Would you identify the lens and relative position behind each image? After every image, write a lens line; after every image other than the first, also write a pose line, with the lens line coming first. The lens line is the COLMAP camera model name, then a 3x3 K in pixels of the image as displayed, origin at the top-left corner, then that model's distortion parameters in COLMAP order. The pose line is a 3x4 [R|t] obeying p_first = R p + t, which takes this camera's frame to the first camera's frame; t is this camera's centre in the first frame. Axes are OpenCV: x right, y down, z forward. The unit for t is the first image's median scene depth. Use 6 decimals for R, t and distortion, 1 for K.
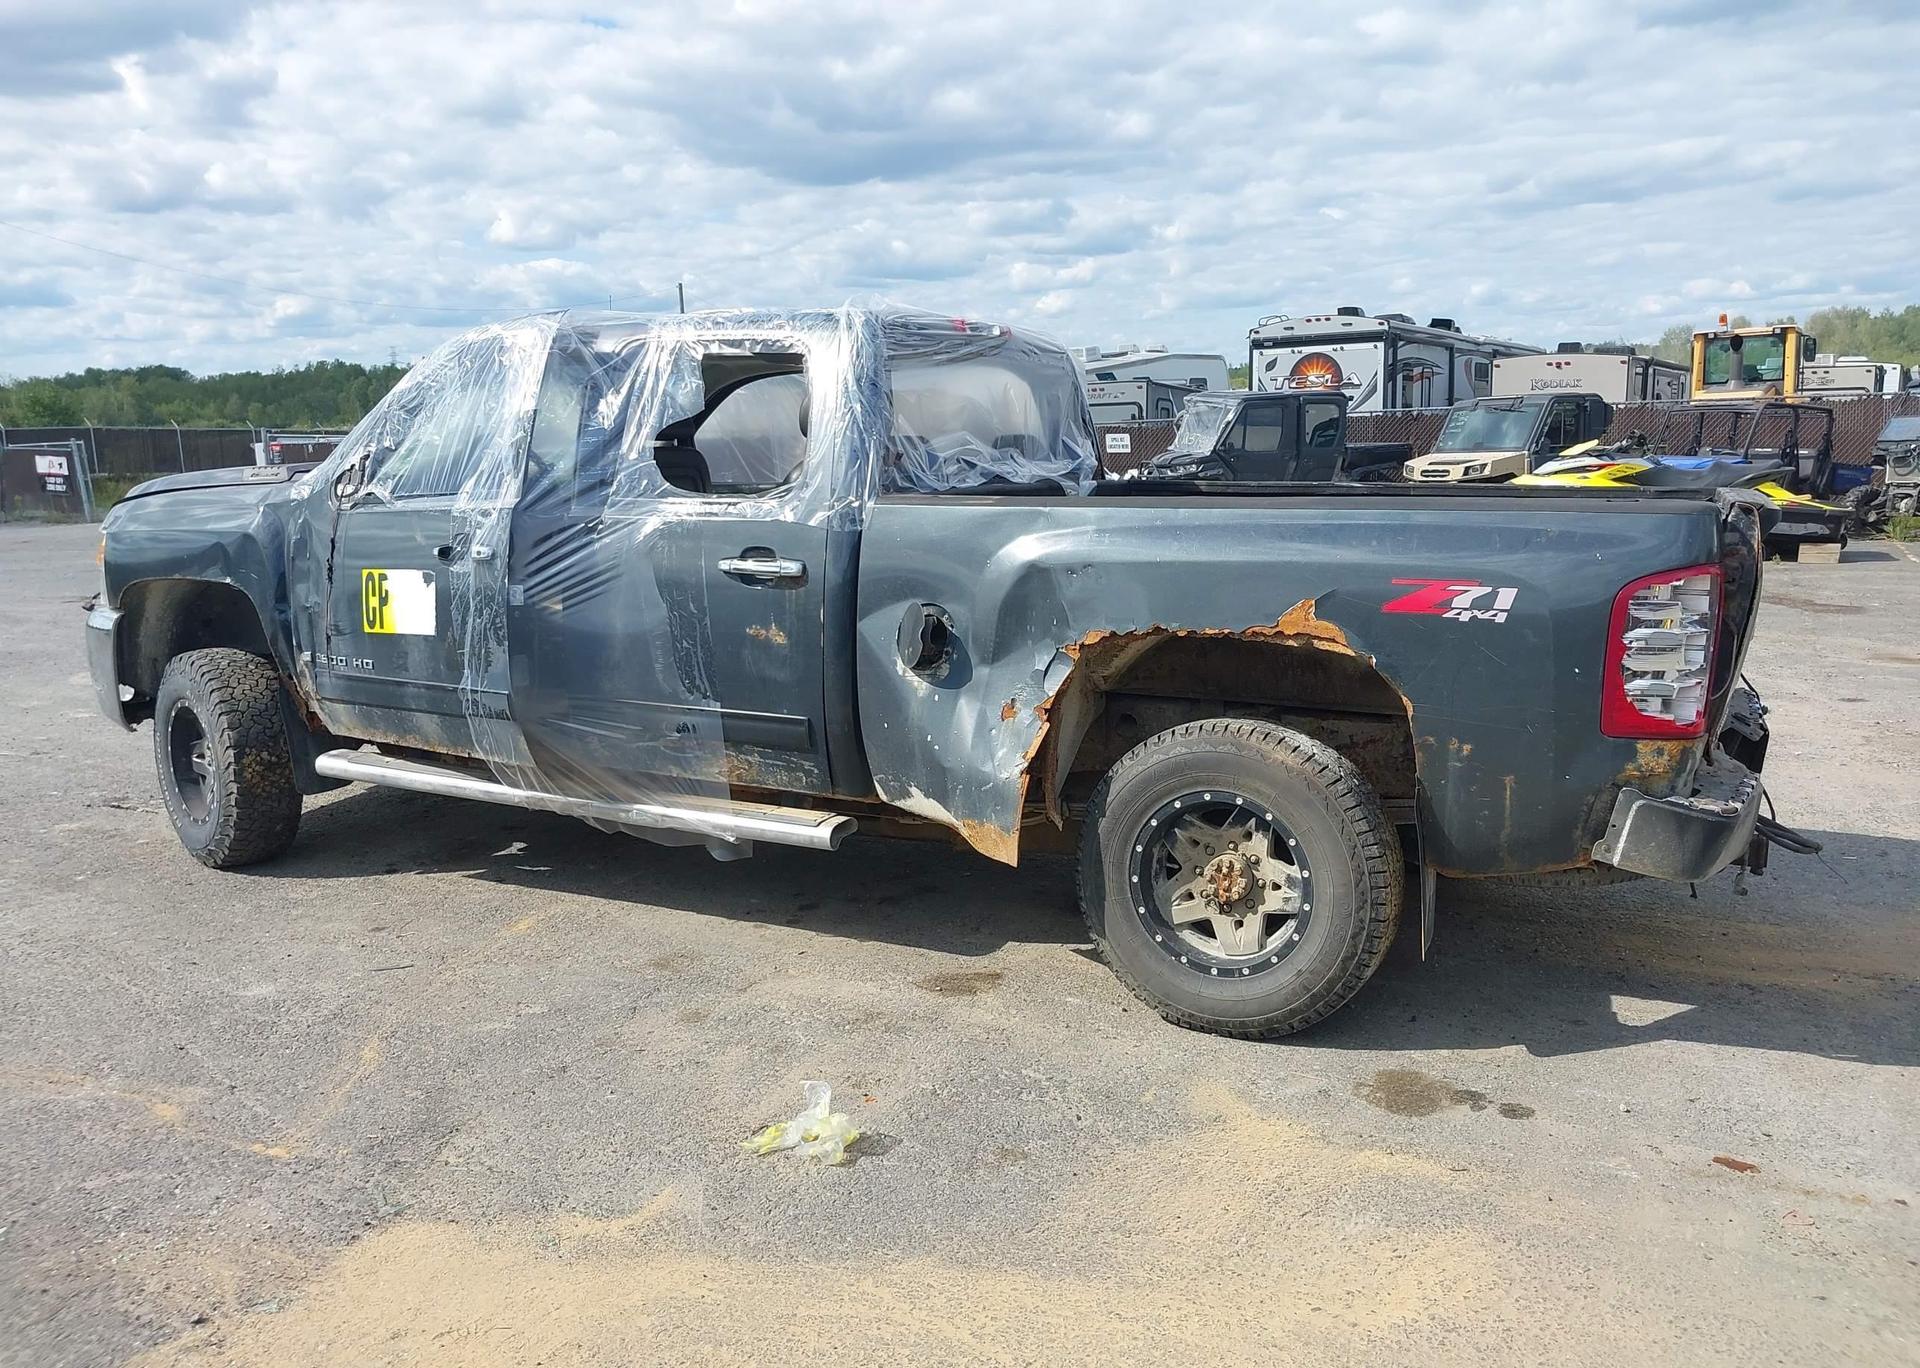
lens RADIAL K [[1517.6, 0, 959.5], [0, 1517.6, 673.1], [0, 0, 1]] dist [0.034296, -0.051783]
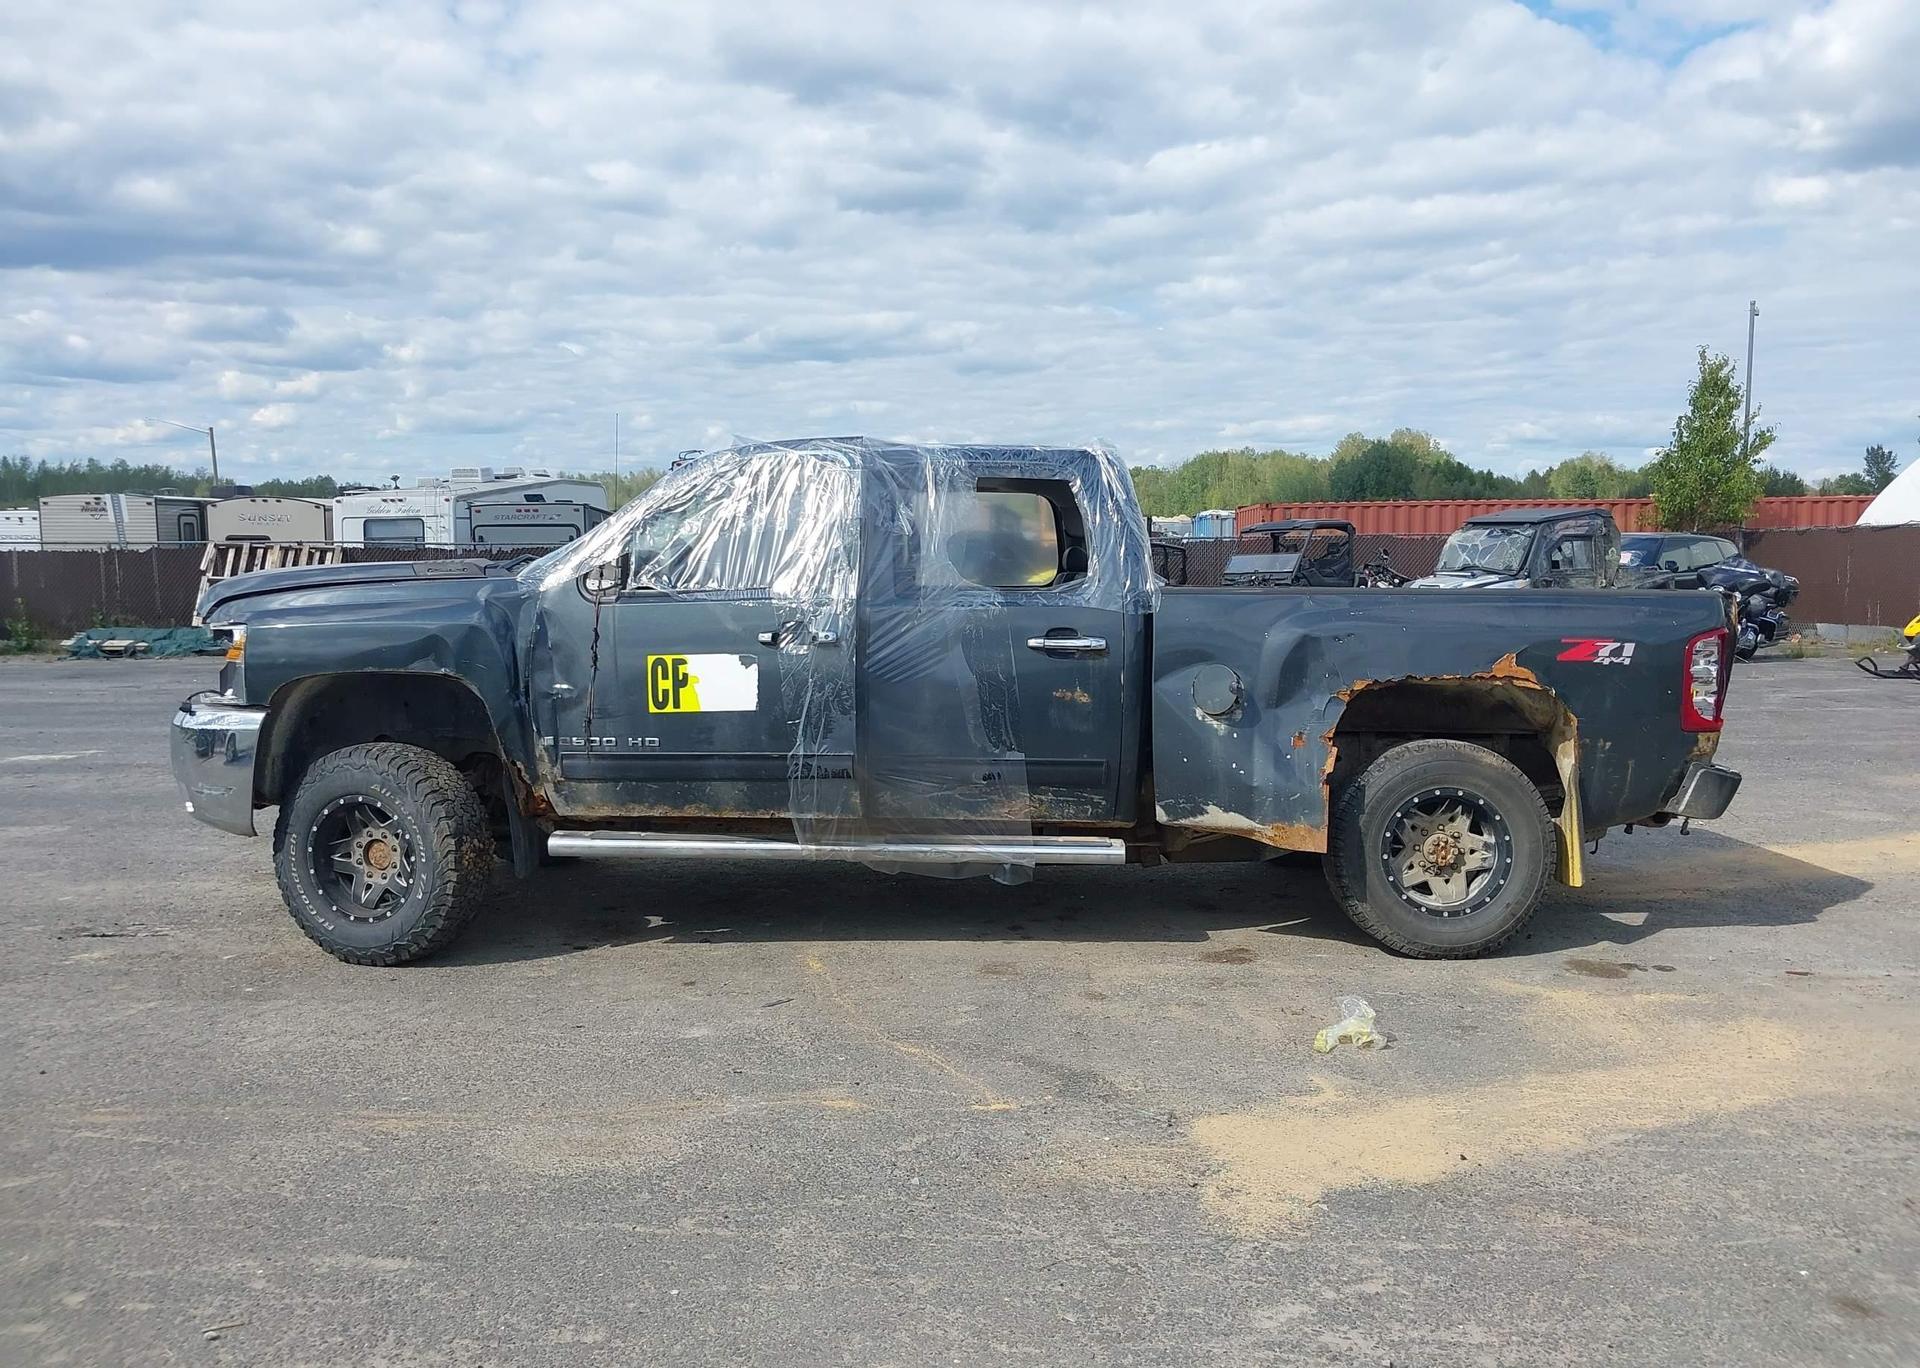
lens RADIAL K [[1517.6, 0, 970.5], [0, 1517.6, 666.7], [0, 0, 1]] dist [0.034296, -0.051783]
pose [[0.883241, -0.015808, 0.468653, -0.837476], [0.056710, 0.995697, -0.073293, 0.039418], [-0.465477, 0.091312, 0.880337, -0.083657]]
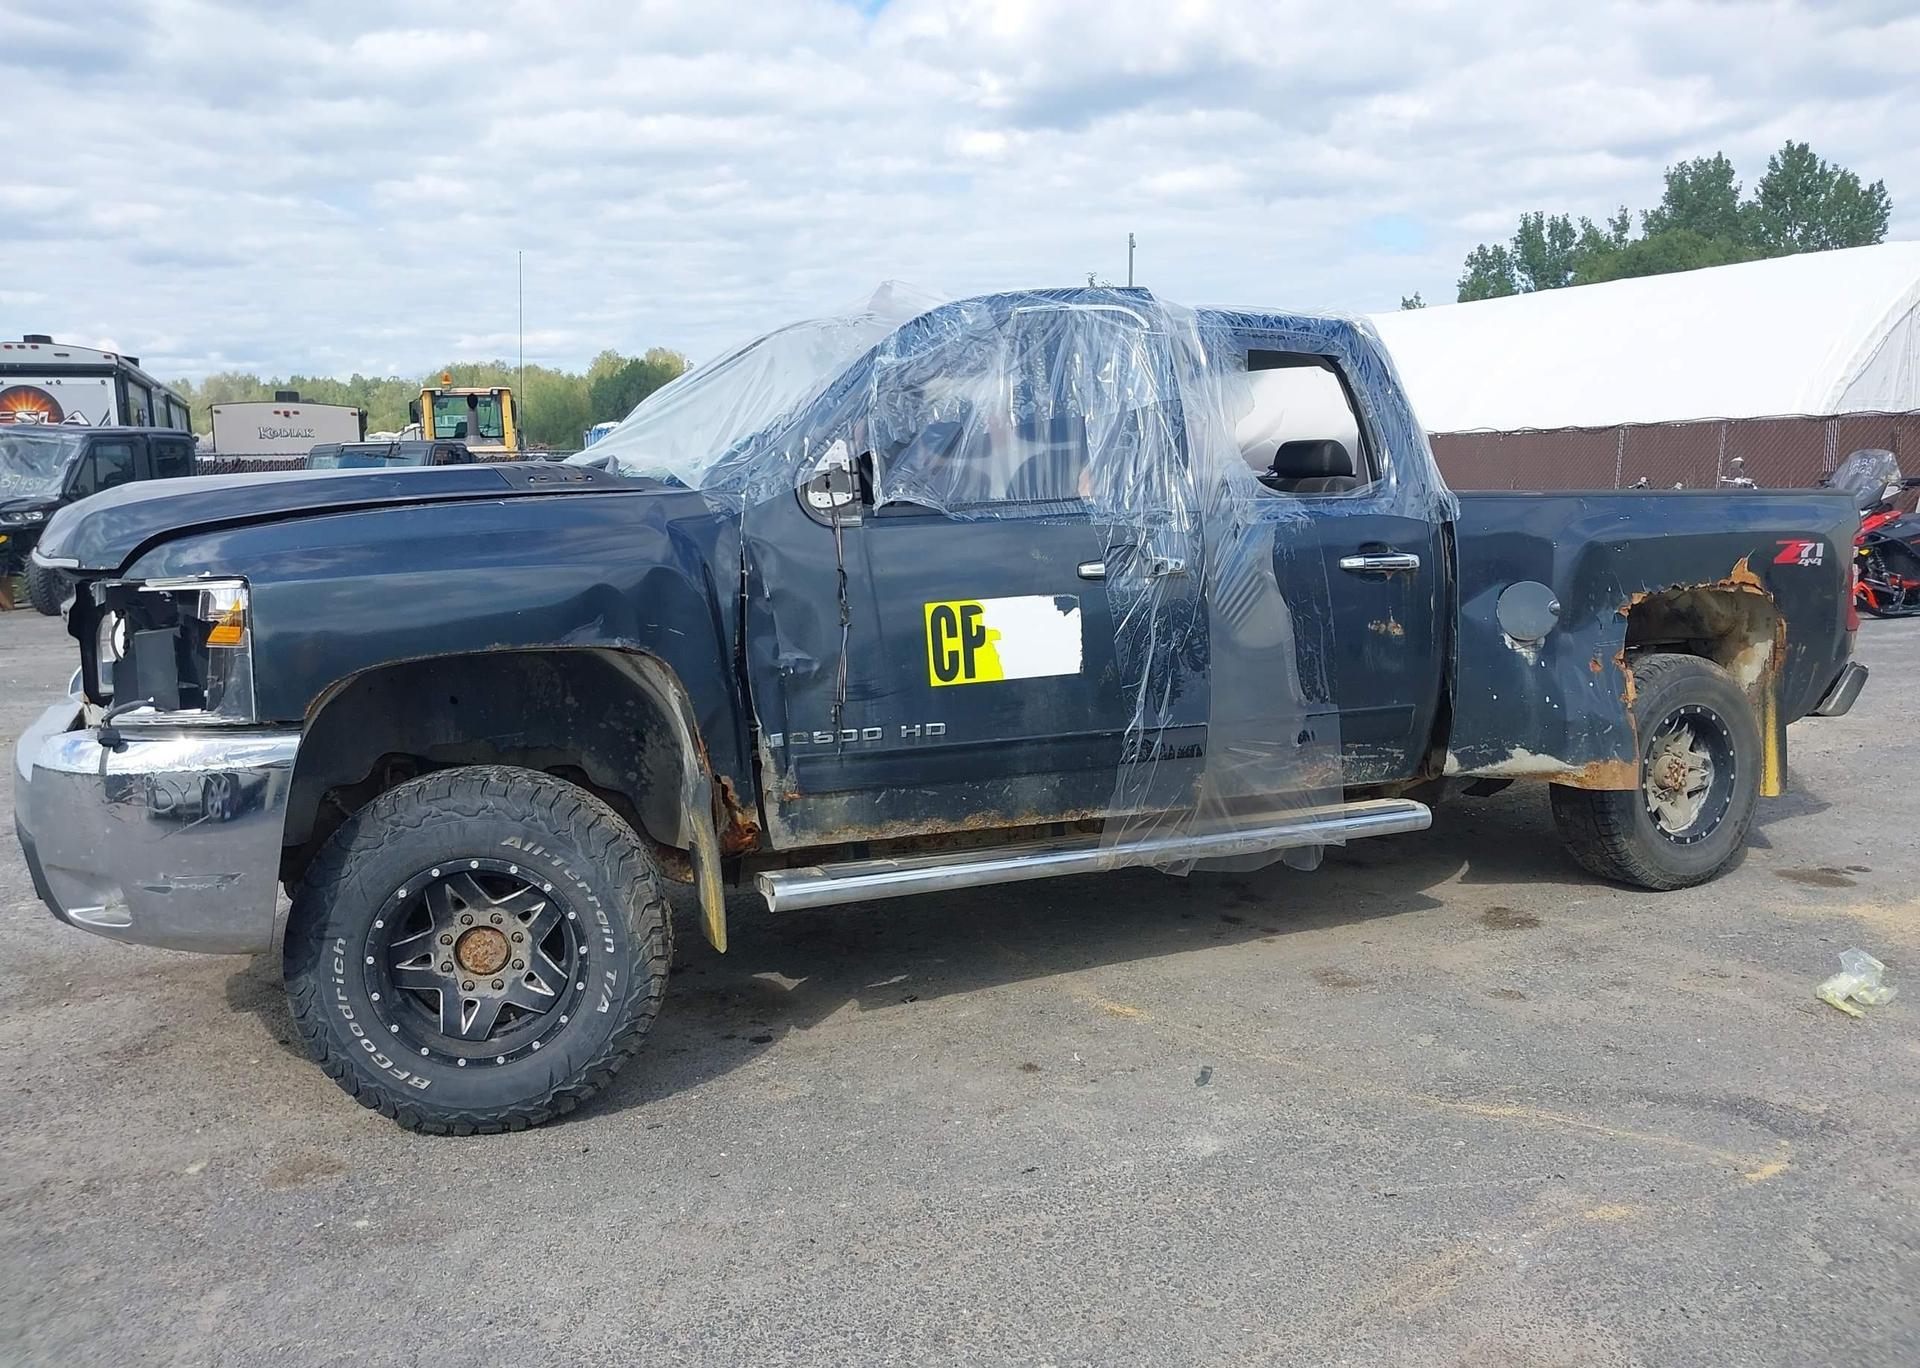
lens RADIAL K [[1517.6, 0, 968.8], [0, 1517.6, 671.5], [0, 0, 1]] dist [0.034296, -0.051783]
pose [[0.566041, -0.093295, 0.819081, -1.183639], [0.125480, 0.991749, 0.026247, -0.062126], [-0.814771, 0.087921, 0.573078, 0.673449]]
